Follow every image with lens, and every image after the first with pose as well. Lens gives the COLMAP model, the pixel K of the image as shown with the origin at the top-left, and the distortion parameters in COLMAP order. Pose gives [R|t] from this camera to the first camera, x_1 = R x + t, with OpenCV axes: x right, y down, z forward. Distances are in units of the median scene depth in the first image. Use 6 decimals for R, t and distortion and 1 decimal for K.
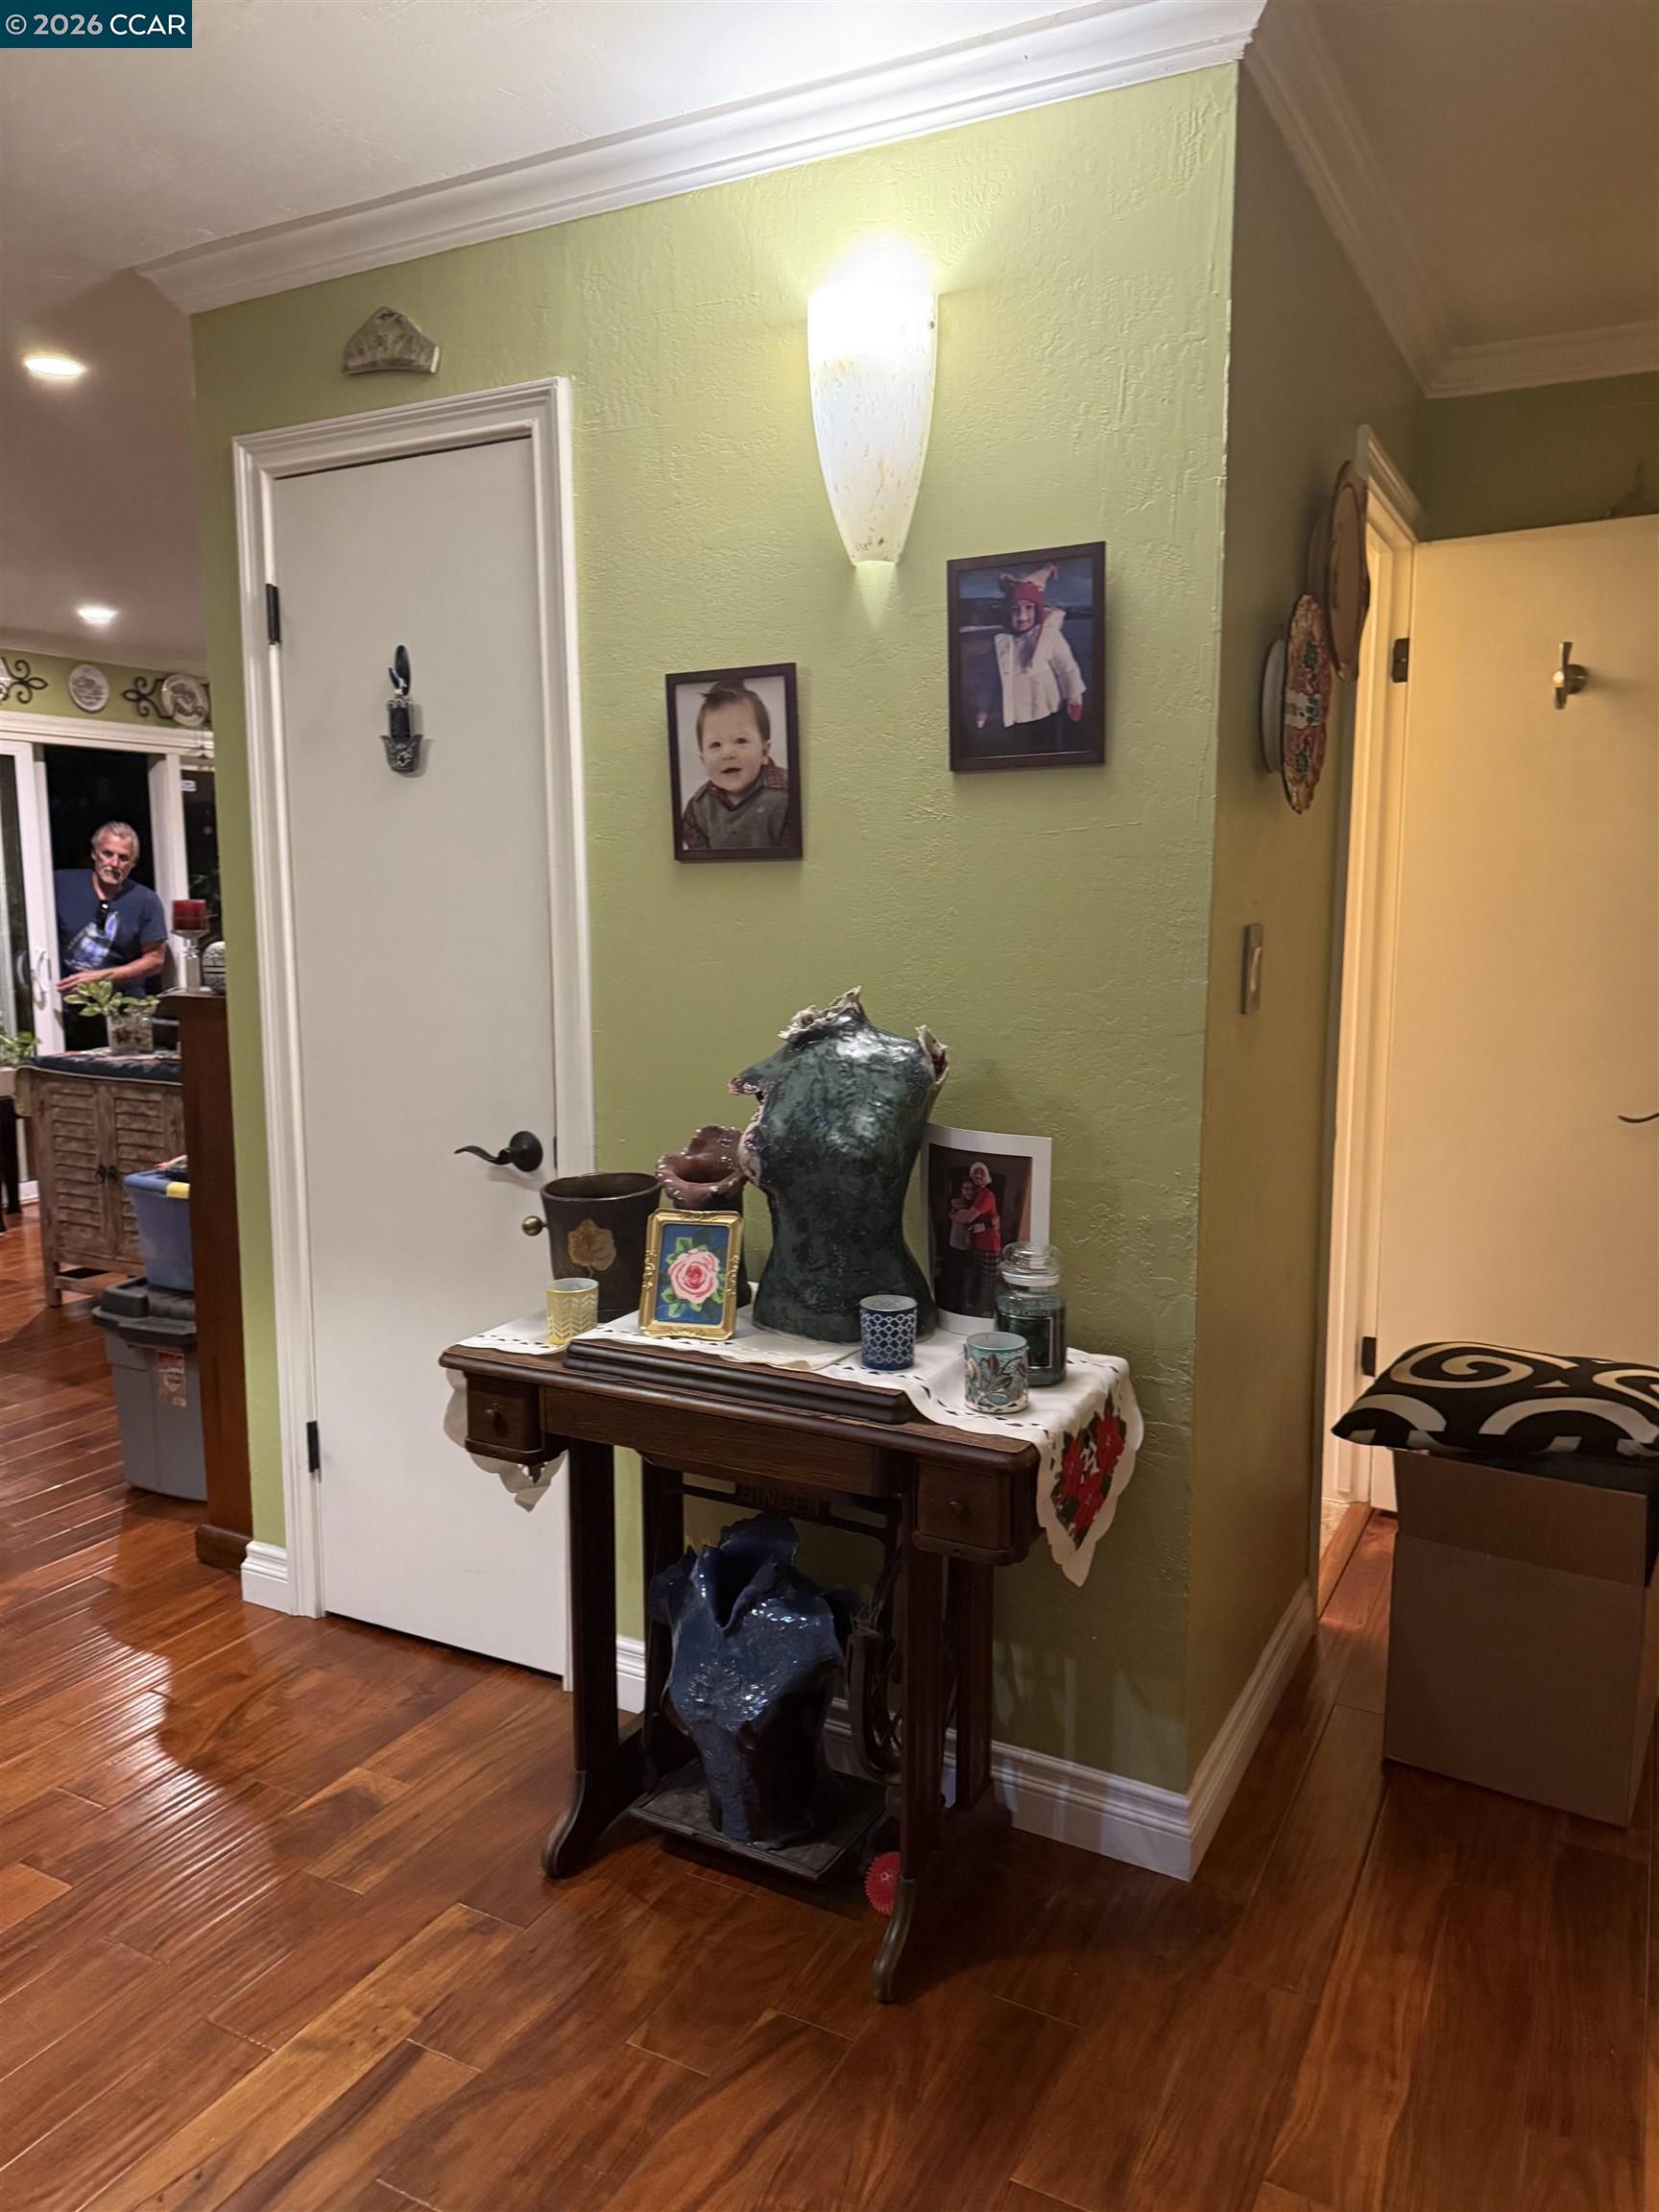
lens RADIAL K [[1573.1, 0, 812.8], [0, 1573.1, 1117.2], [0, 0, 1]] dist [0.159097, -0.315499]
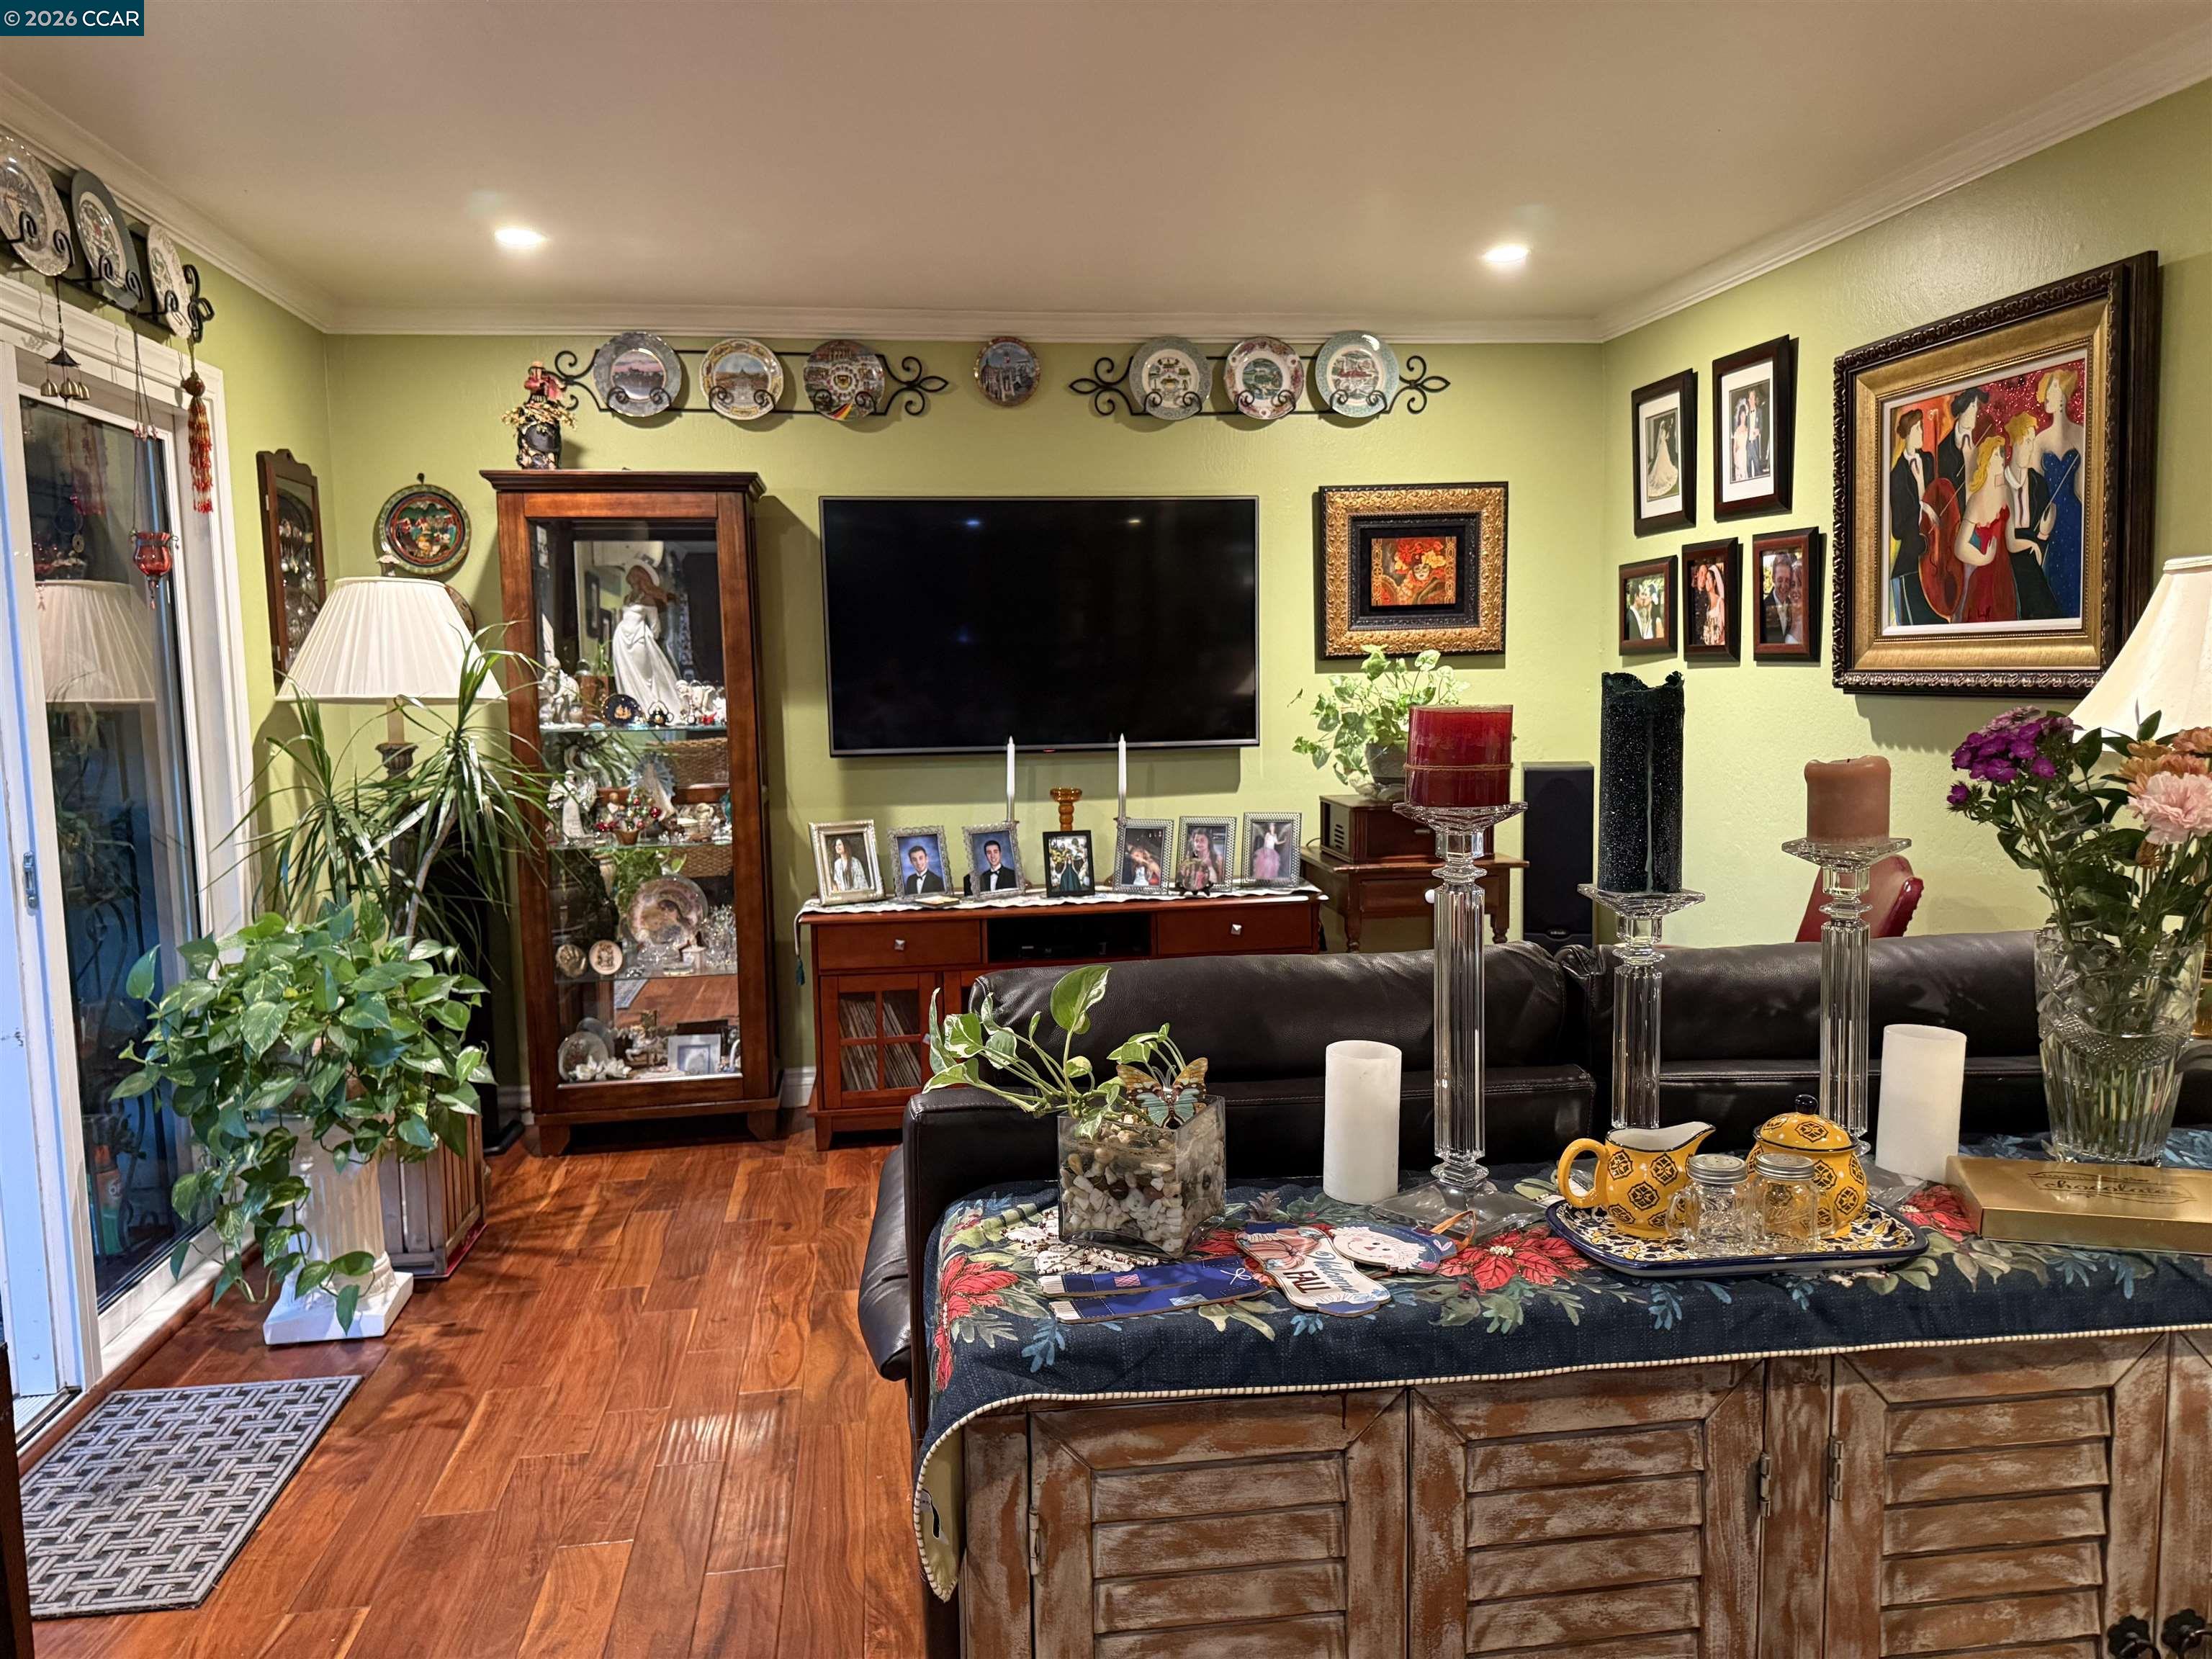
lens RADIAL K [[1573.1, 0, 1118.0], [0, 1573.1, 833.5], [0, 0, 1]] dist [0.159097, -0.315499]
pose [[0.795995, -0.076662, 0.600428, -0.624888], [0.103211, 0.994611, -0.009838, -0.114929], [-0.596438, 0.069802, 0.799618, 0.797790]]
